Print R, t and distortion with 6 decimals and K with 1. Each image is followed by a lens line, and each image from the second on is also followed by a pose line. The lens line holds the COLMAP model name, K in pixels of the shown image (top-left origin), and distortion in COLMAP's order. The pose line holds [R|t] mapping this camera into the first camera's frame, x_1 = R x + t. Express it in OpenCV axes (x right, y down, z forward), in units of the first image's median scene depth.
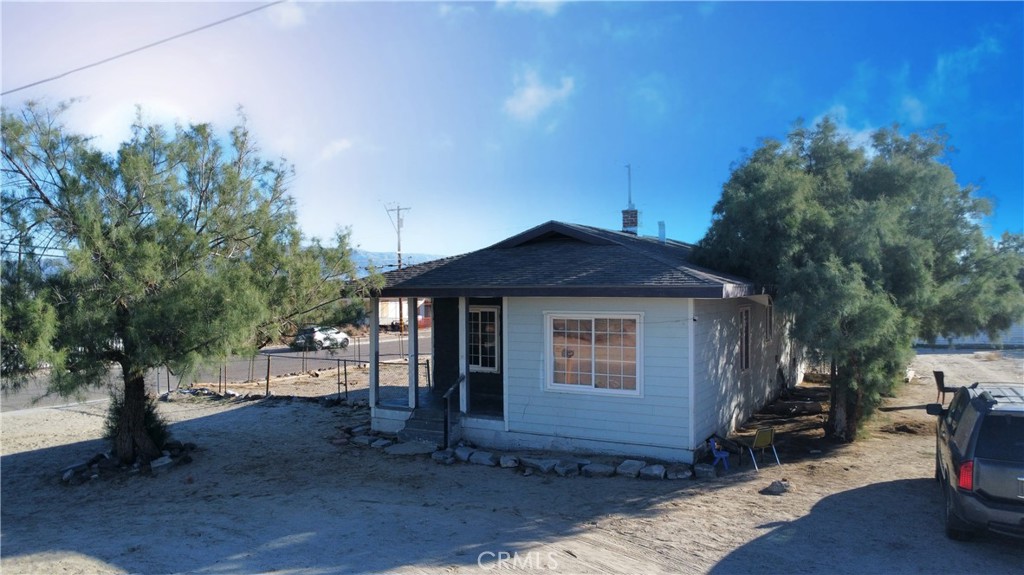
lens RADIAL K [[745.0, 0, 507.5], [0, 745.0, 289.8], [0, 0, 1]] dist [-0.018603, -0.009612]
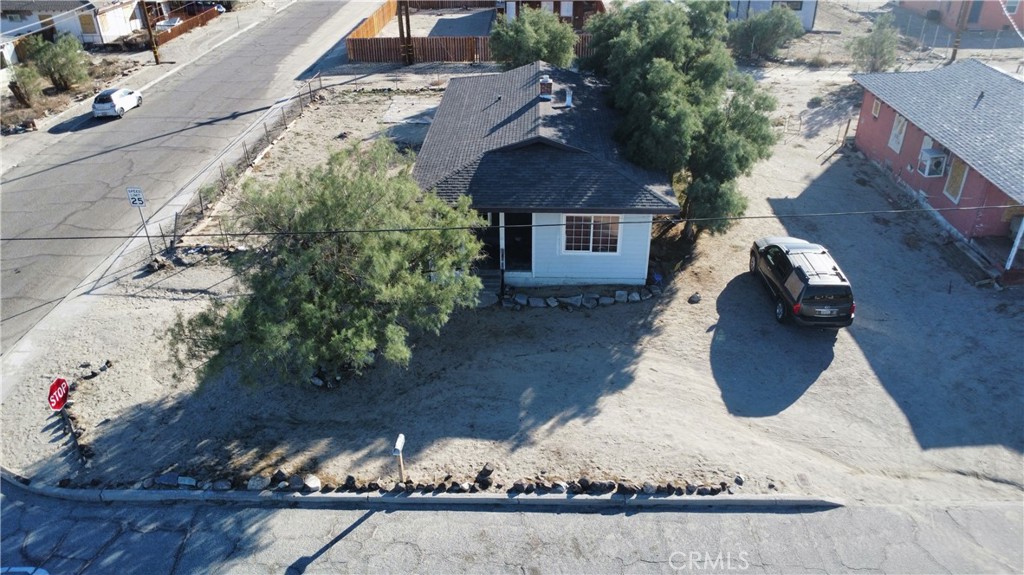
lens RADIAL K [[745.0, 0, 509.4], [0, 745.0, 288.1], [0, 0, 1]] dist [-0.018603, -0.009612]
pose [[0.888259, -0.226544, 0.399592, -0.817343], [-0.000722, 0.869231, 0.494405, -0.696394], [-0.459343, -0.439448, 0.771939, -0.313792]]
